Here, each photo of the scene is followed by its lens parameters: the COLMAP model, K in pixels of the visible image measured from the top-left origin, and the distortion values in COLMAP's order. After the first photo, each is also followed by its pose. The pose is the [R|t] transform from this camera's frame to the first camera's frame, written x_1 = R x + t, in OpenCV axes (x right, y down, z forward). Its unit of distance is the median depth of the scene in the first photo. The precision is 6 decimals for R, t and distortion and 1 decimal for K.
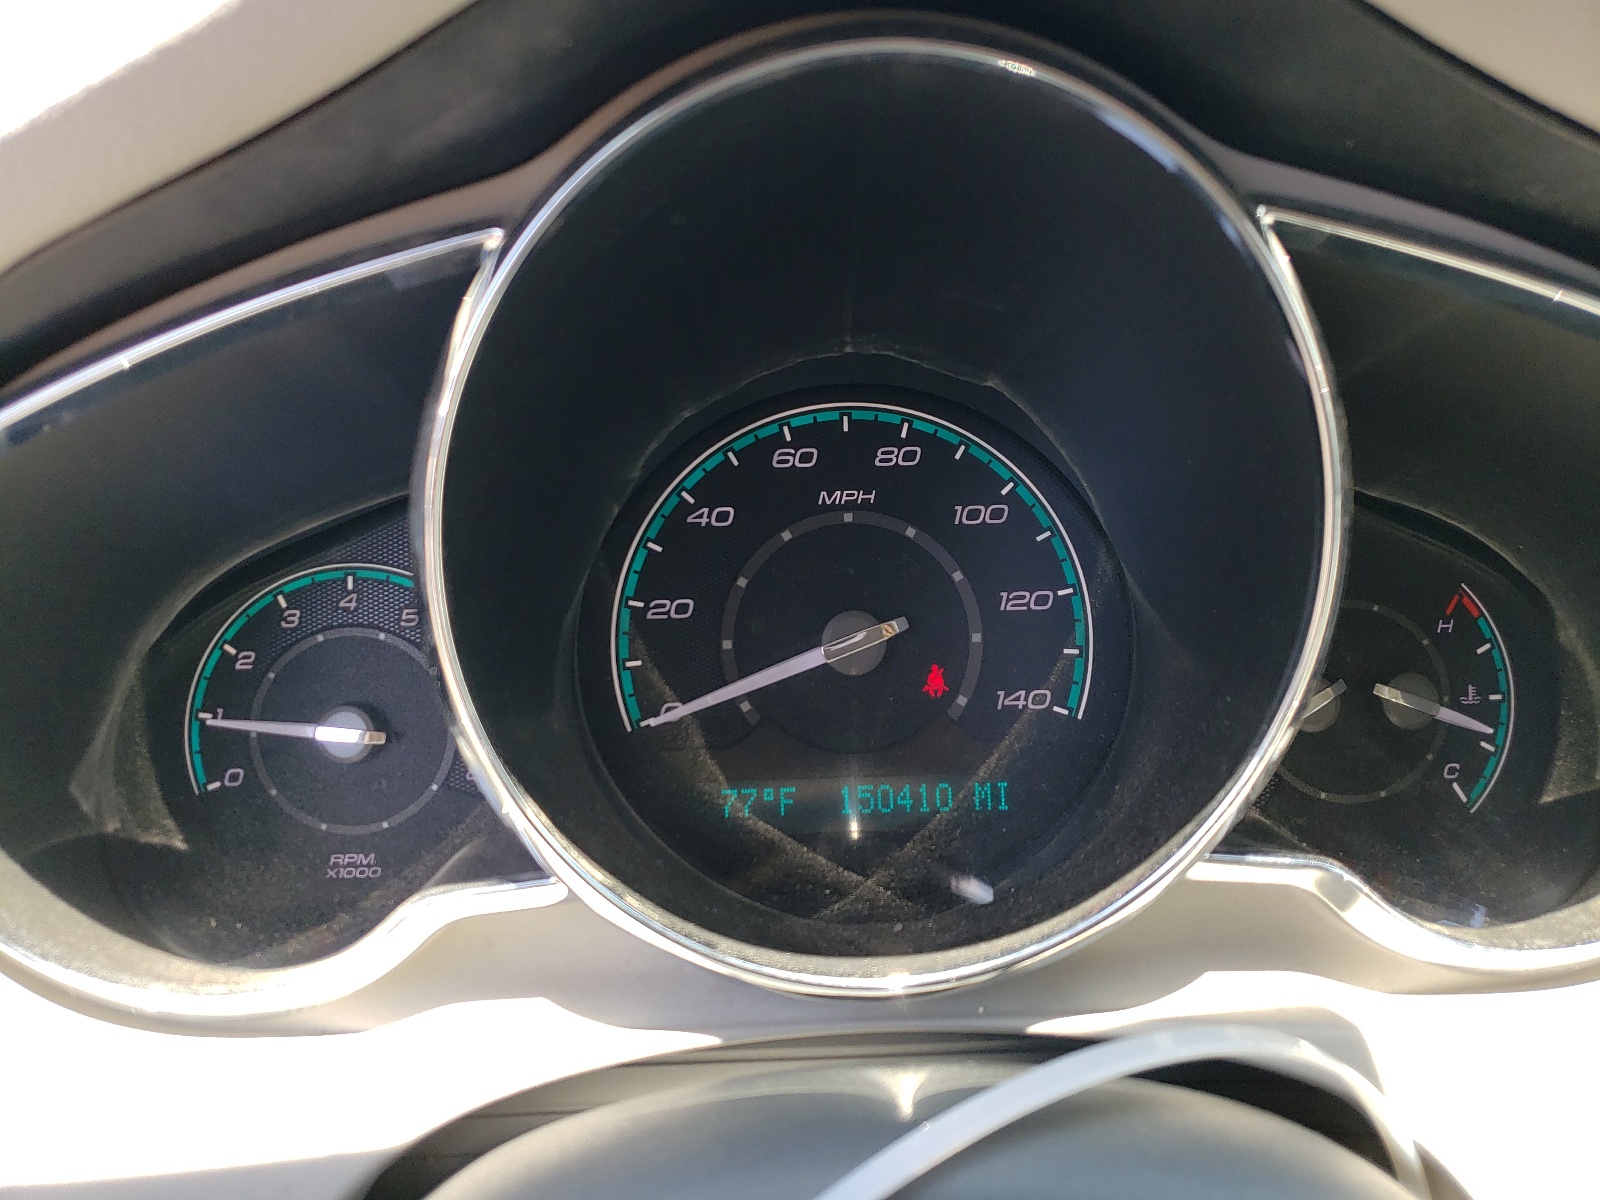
lens RADIAL K [[1208.7, 0, 802.1], [0, 1208.7, 598.8], [0, 0, 1]] dist [0.003134, -0.001227]
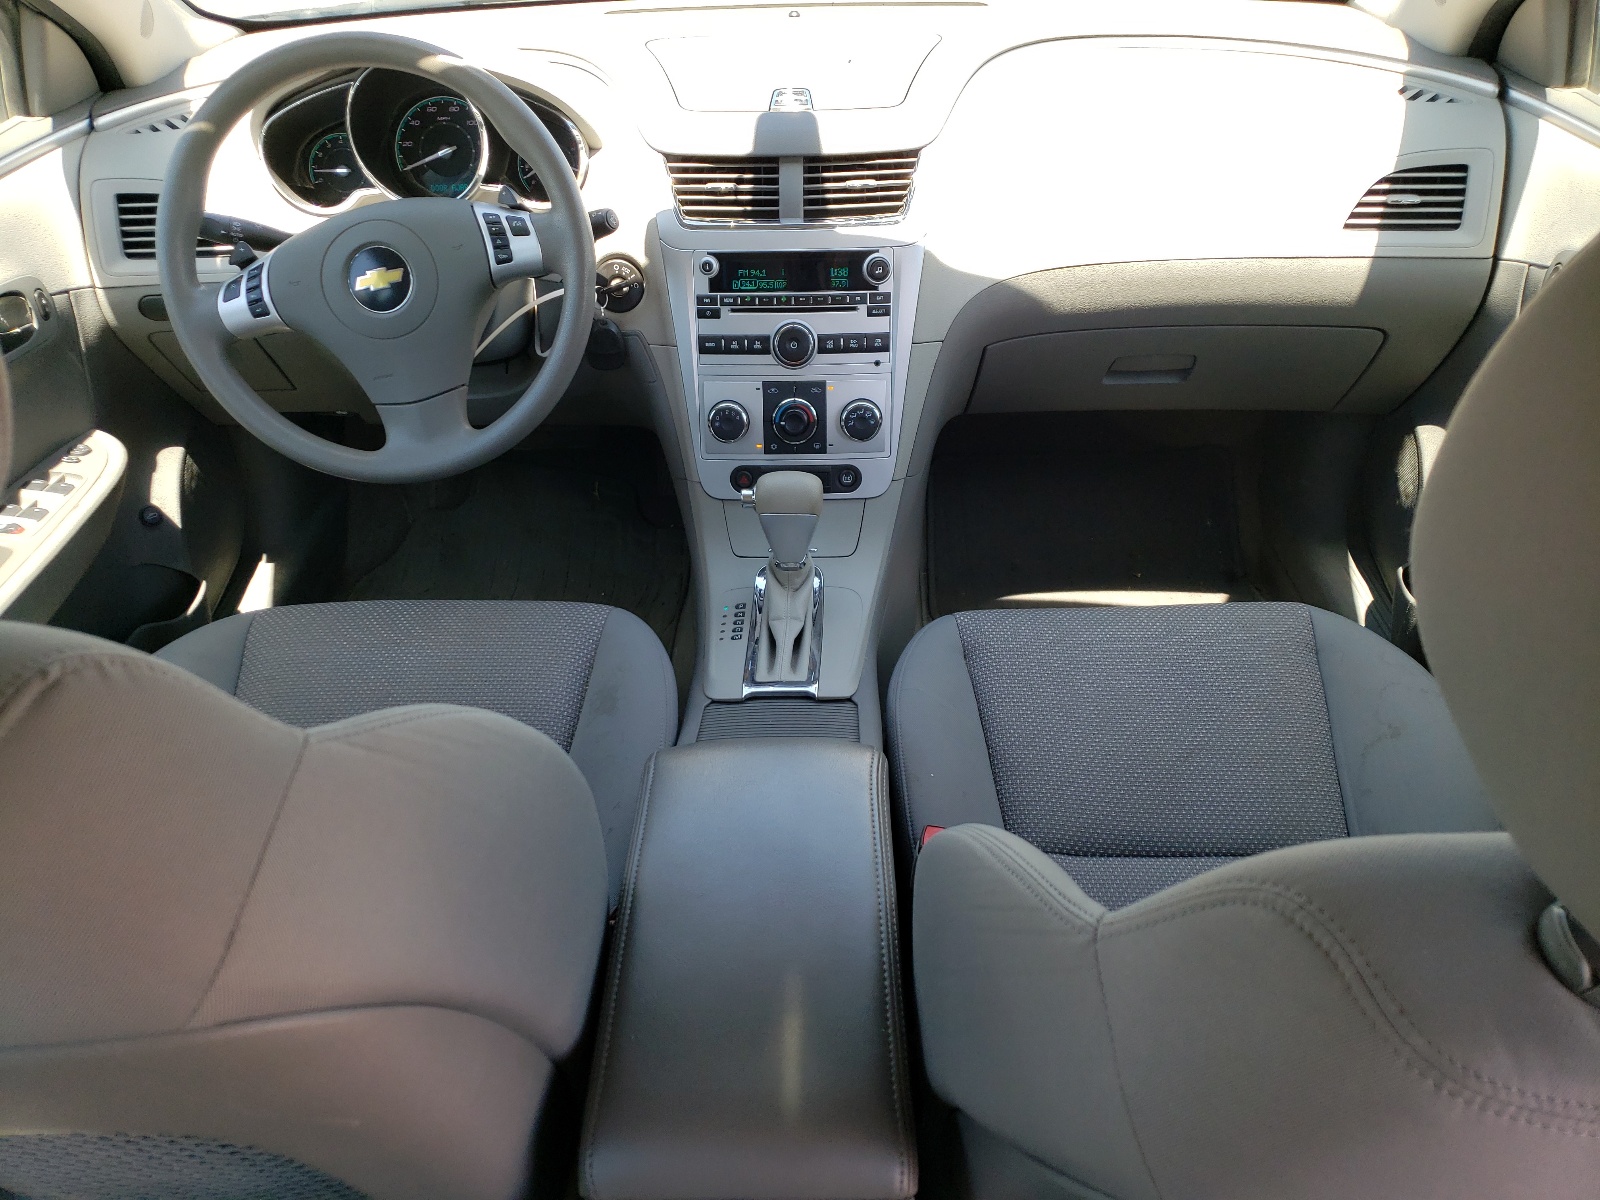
lens RADIAL K [[1208.7, 0, 797.4], [0, 1208.7, 601.6], [0, 0, 1]] dist [0.003134, -0.001227]
pose [[0.999180, 0.019295, -0.035607, 1.642250], [-0.006449, 0.943800, 0.330455, 0.126589], [0.039982, -0.329955, 0.943150, -4.050783]]
